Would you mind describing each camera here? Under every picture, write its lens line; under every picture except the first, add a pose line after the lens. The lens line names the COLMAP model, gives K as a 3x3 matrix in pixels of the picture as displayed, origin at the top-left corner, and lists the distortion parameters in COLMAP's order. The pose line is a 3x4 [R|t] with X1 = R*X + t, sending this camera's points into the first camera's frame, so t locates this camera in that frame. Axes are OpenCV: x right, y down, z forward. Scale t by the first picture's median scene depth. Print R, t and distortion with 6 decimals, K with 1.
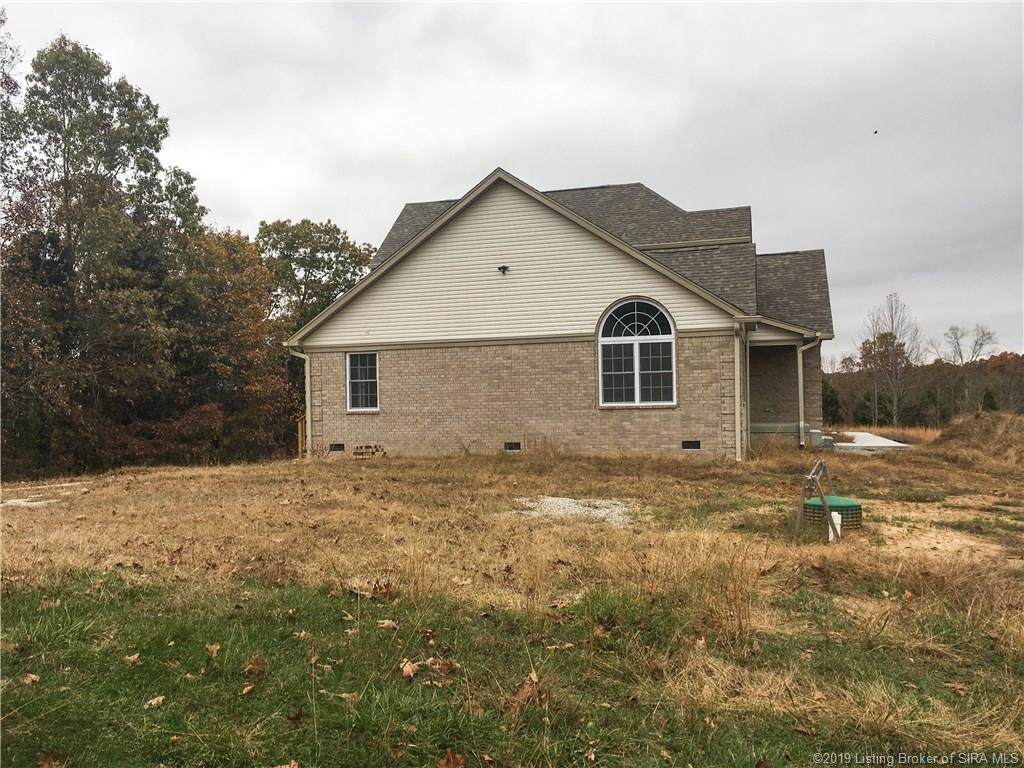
lens RADIAL K [[871.7, 0, 512.0], [0, 871.7, 384.0], [0, 0, 1]] dist [0.085249, -0.123828]
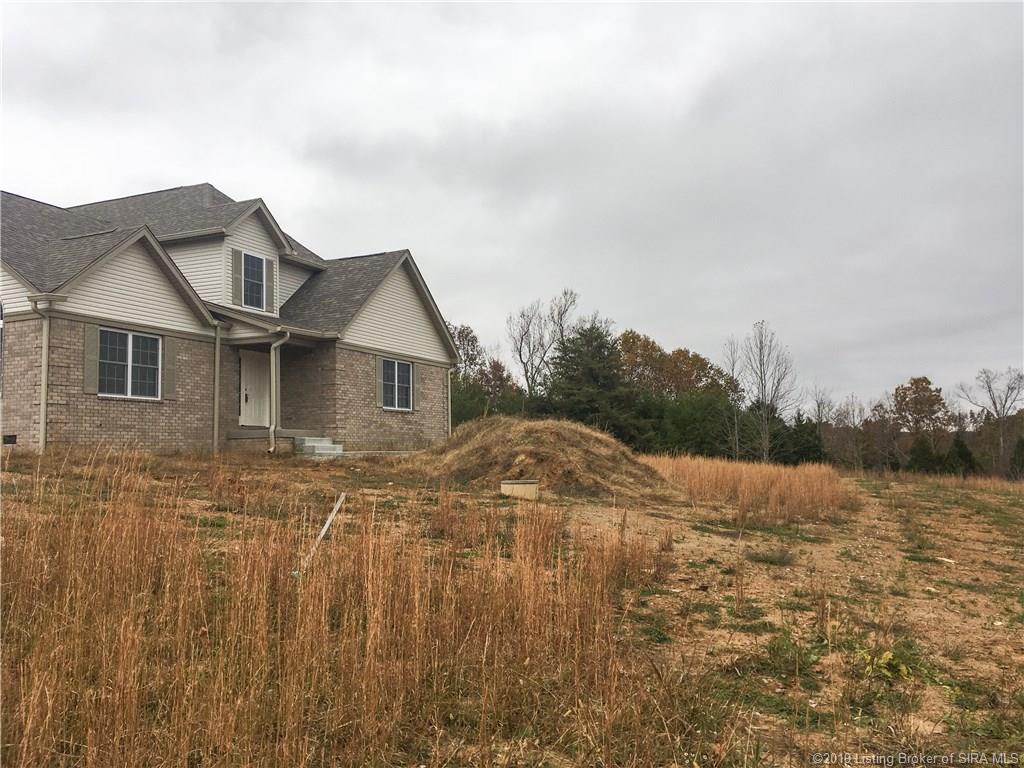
lens RADIAL K [[871.7, 0, 512.0], [0, 871.7, 384.0], [0, 0, 1]] dist [0.085249, -0.123828]
pose [[0.989361, -0.006897, -0.145316, 0.658508], [-0.002839, 0.997770, -0.066687, 0.055399], [0.145452, 0.066390, 0.987135, 0.127929]]
